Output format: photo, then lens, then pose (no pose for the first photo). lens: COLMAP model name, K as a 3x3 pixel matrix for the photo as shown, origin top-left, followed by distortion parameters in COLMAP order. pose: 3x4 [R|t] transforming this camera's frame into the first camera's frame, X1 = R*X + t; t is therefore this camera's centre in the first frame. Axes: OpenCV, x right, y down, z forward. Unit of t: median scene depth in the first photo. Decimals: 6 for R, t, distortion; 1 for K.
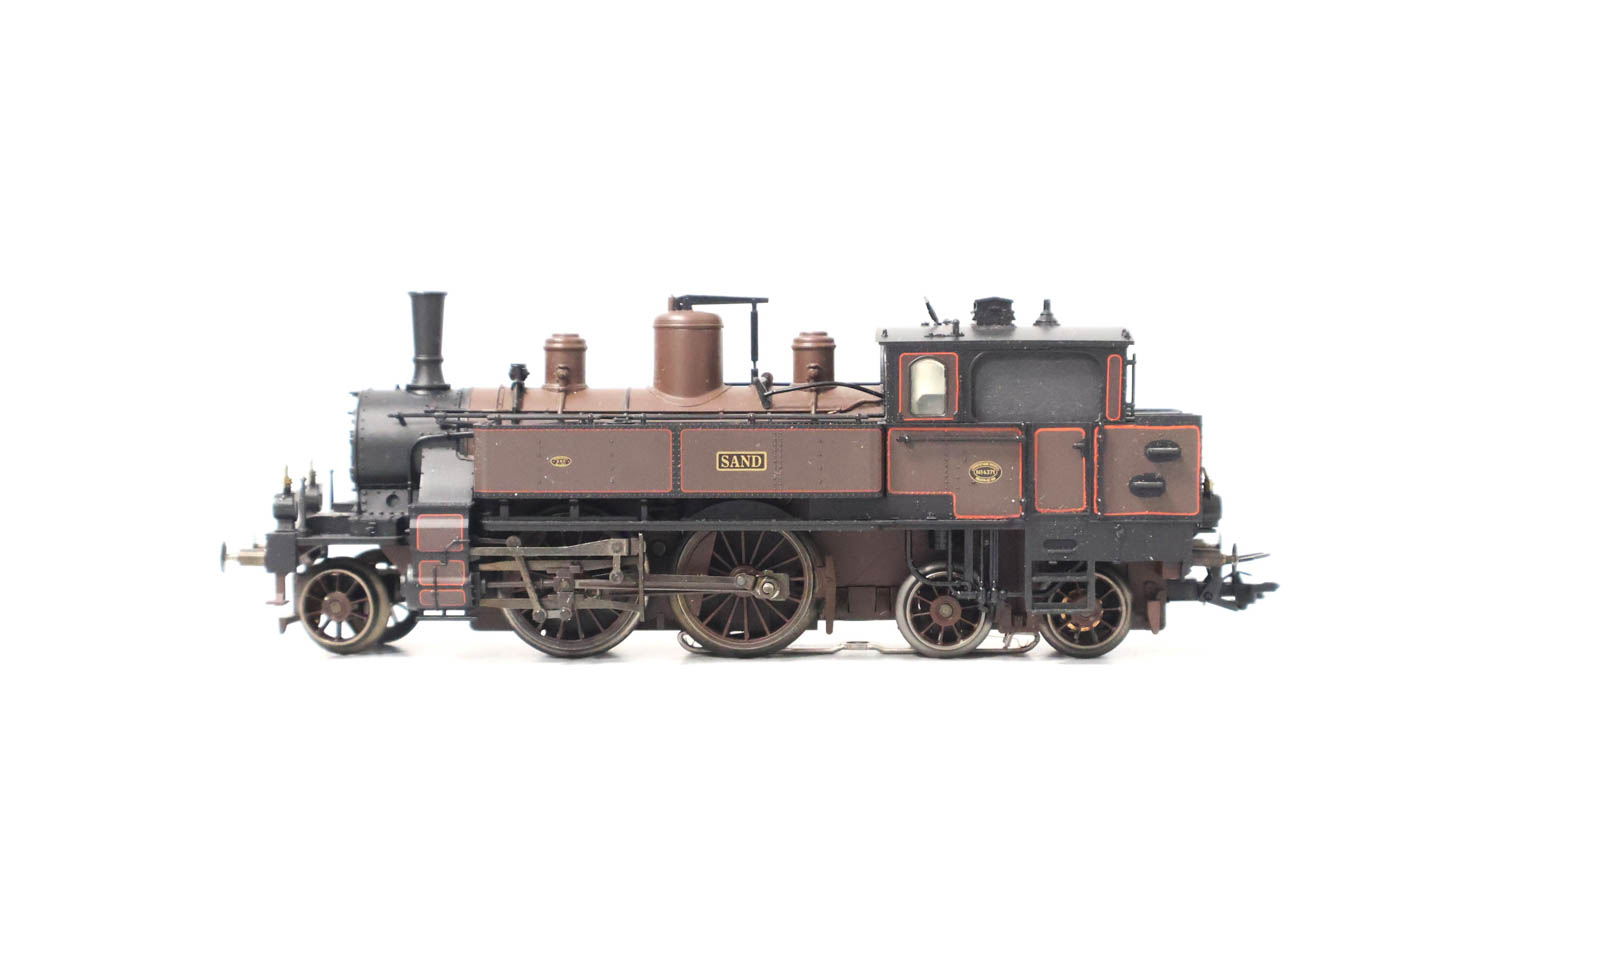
lens RADIAL K [[2597.3, 0, 799.7], [0, 2597.3, 476.7], [0, 0, 1]] dist [-0.026869, 0.000000]
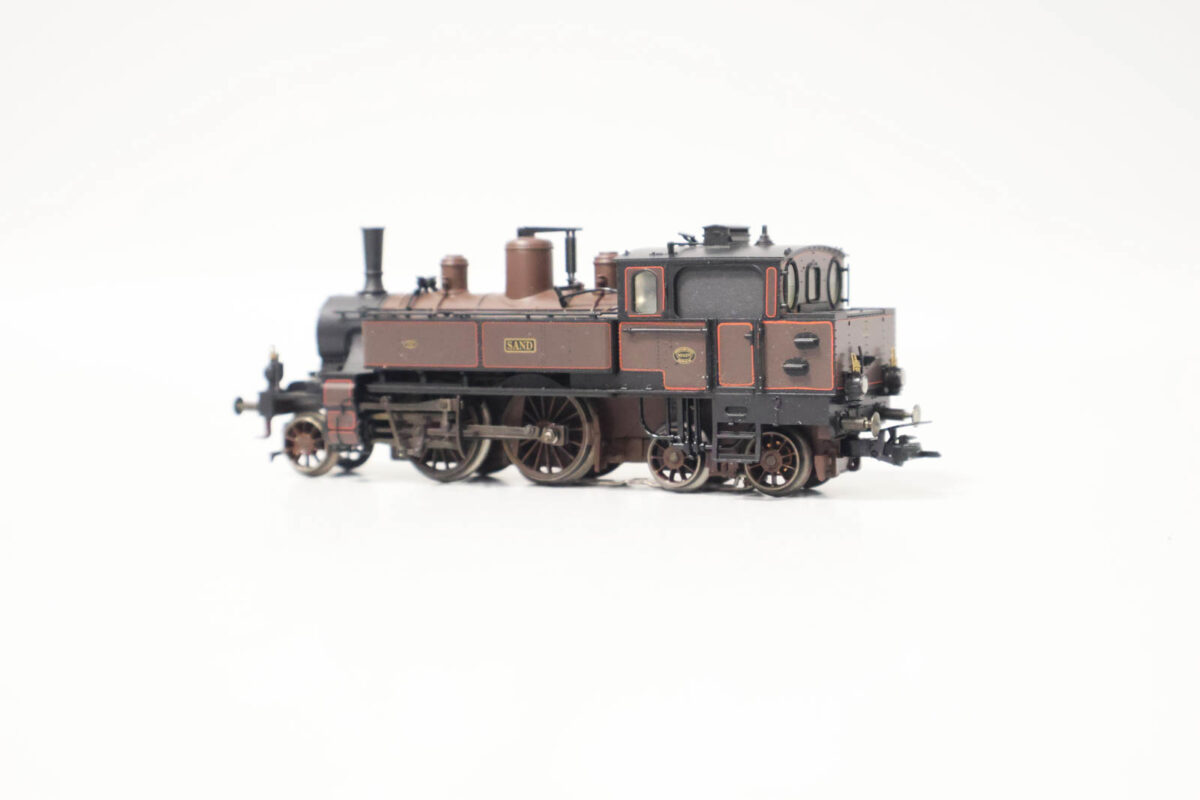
lens RADIAL K [[2185.9, 0, 600.4], [0, 2185.9, 402.6], [0, 0, 1]] dist [-0.007877, 0.000000]
pose [[0.891272, 0.020839, -0.452991, 0.543814], [-0.012753, 0.999700, 0.020896, -0.000388], [0.453290, -0.012847, 0.891270, -0.030383]]
